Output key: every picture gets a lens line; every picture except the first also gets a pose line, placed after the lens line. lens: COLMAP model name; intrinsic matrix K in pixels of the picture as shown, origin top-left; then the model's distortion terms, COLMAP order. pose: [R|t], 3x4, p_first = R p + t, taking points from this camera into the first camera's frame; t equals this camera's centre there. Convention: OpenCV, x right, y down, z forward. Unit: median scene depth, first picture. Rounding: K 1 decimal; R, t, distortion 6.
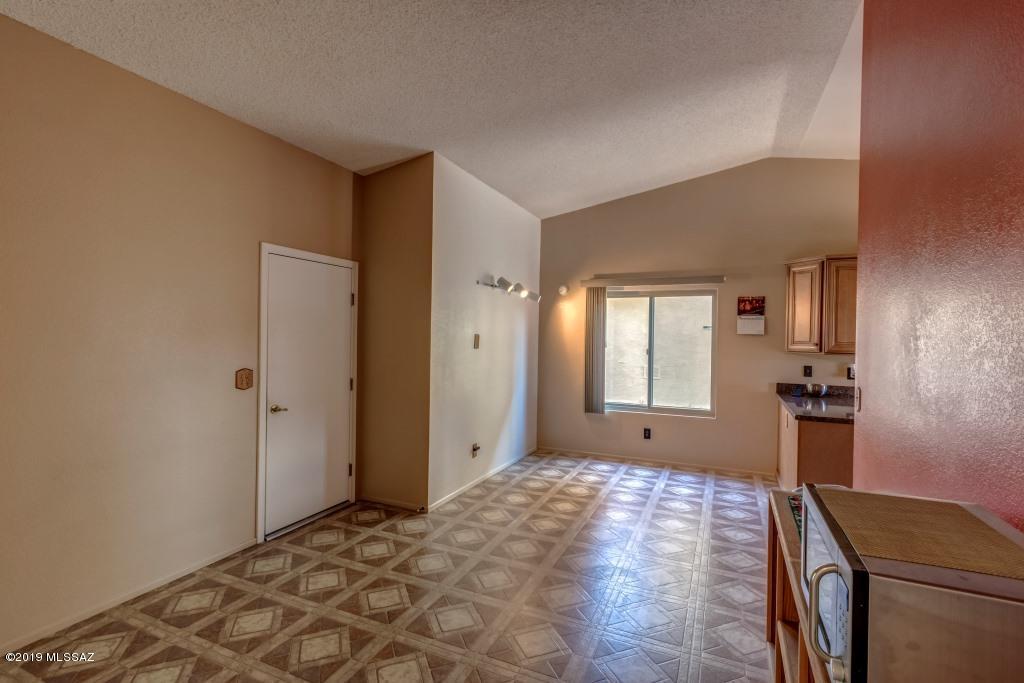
lens RADIAL K [[469.2, 0, 523.5], [0, 469.2, 339.1], [0, 0, 1]] dist [0.001522, 0.002420]
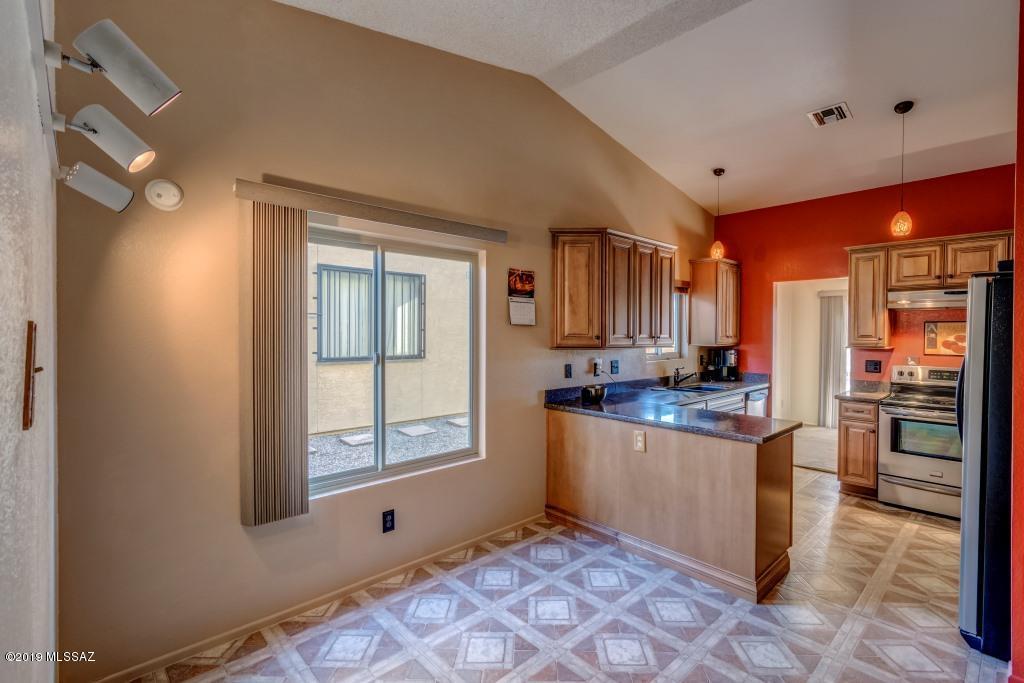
lens RADIAL K [[469.2, 0, 517.9], [0, 469.2, 339.6], [0, 0, 1]] dist [0.001522, 0.002420]
pose [[0.396736, -0.028005, 0.917505, -0.163613], [0.007574, 0.999600, 0.027236, -0.007563], [-0.917902, -0.003856, 0.396790, 0.789549]]
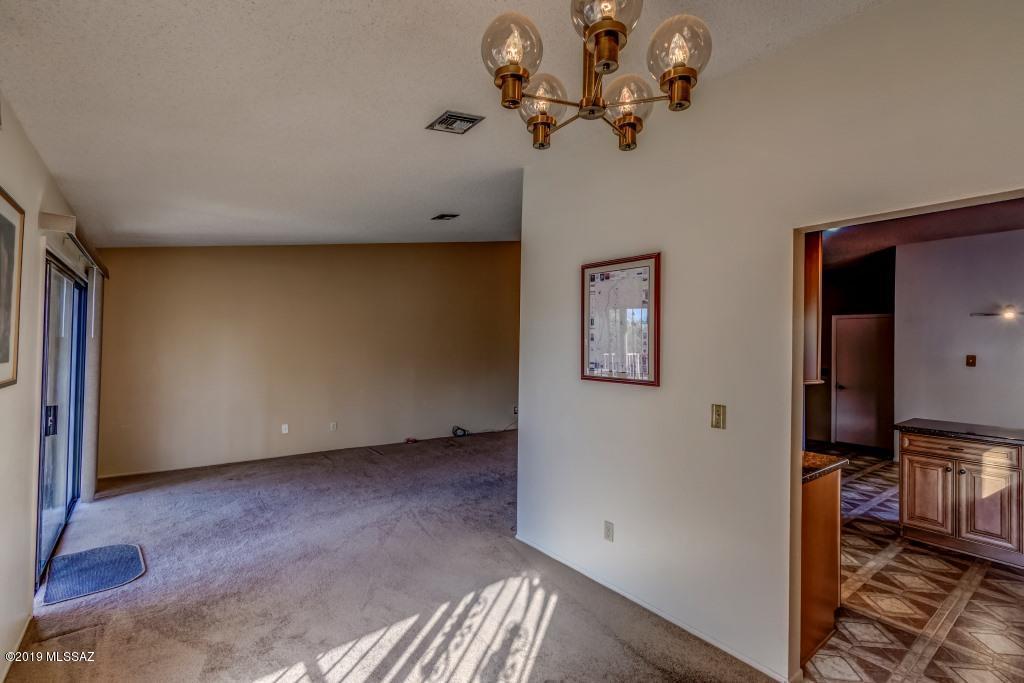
lens RADIAL K [[469.2, 0, 520.2], [0, 469.2, 341.1], [0, 0, 1]] dist [0.001522, 0.002420]
pose [[-0.474138, -0.035235, -0.879745, 1.571592], [-0.028453, 0.999290, -0.024689, 0.017645], [0.879991, 0.013325, -0.474804, 0.509822]]
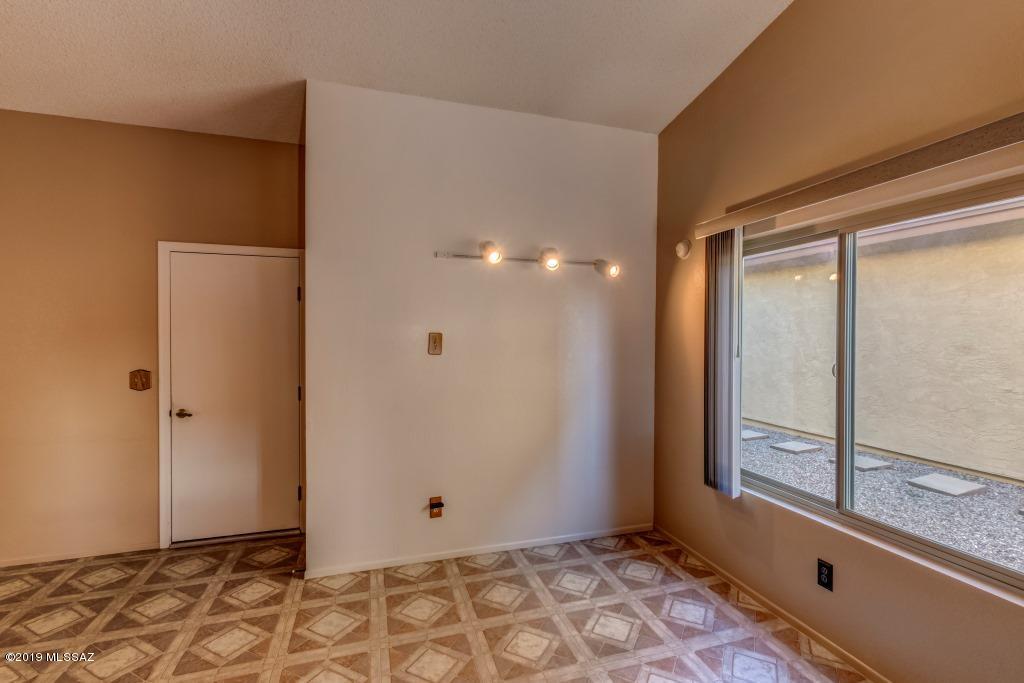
lens RADIAL K [[469.2, 0, 518.2], [0, 469.2, 339.7], [0, 0, 1]] dist [0.001522, 0.002420]
pose [[0.658914, -0.004416, -0.752205, 0.462689], [0.000997, 0.999987, -0.004997, 0.002864], [0.752217, 0.002543, 0.658910, 0.631007]]
